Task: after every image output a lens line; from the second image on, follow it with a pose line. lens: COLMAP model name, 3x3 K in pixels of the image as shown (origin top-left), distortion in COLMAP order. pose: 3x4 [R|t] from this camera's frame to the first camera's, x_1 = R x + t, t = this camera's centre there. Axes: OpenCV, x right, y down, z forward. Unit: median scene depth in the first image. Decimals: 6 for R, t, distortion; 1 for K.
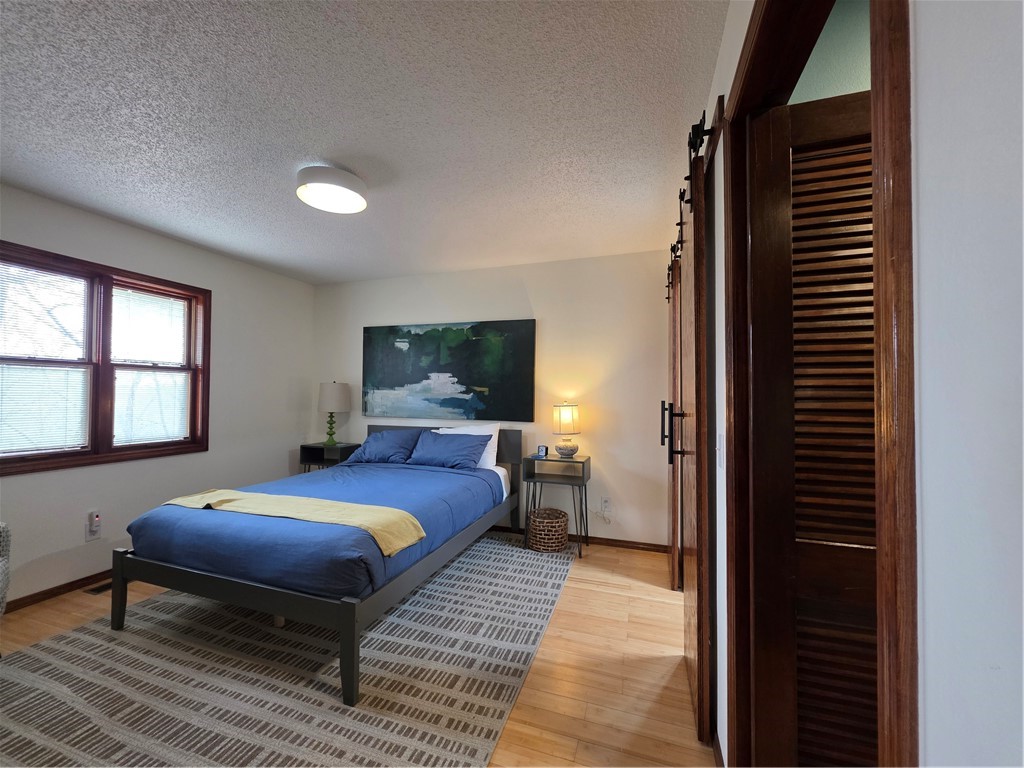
lens RADIAL K [[406.6, 0, 511.2], [0, 406.6, 390.6], [0, 0, 1]] dist [0.001932, -0.000247]
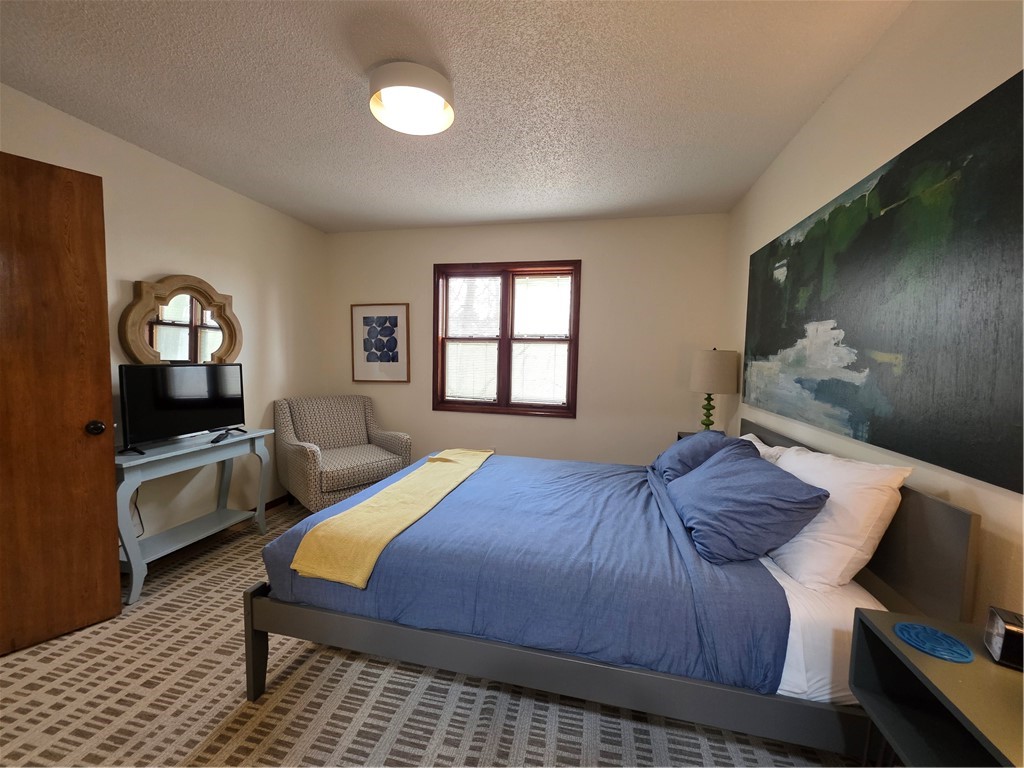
lens RADIAL K [[406.6, 0, 501.9], [0, 406.6, 387.5], [0, 0, 1]] dist [0.001932, -0.000247]
pose [[0.104186, 0.067922, -0.992236, 0.264611], [-0.012955, 0.997673, 0.066934, 0.003030], [0.994473, 0.005881, 0.104823, 0.727976]]
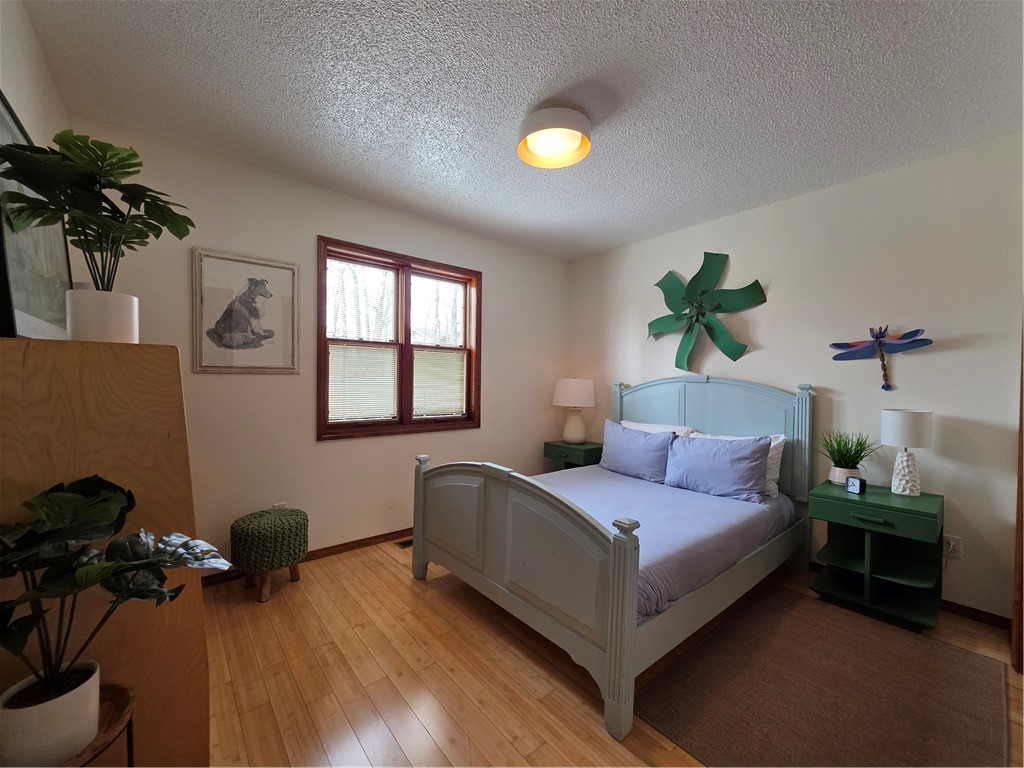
lens RADIAL K [[406.6, 0, 508.6], [0, 406.6, 390.9], [0, 0, 1]] dist [0.001932, -0.000247]
pose [[0.846362, 0.014957, -0.532397, -0.139051], [0.002318, 0.999493, 0.031764, 0.023462], [0.532602, -0.028118, 0.845898, 0.170914]]
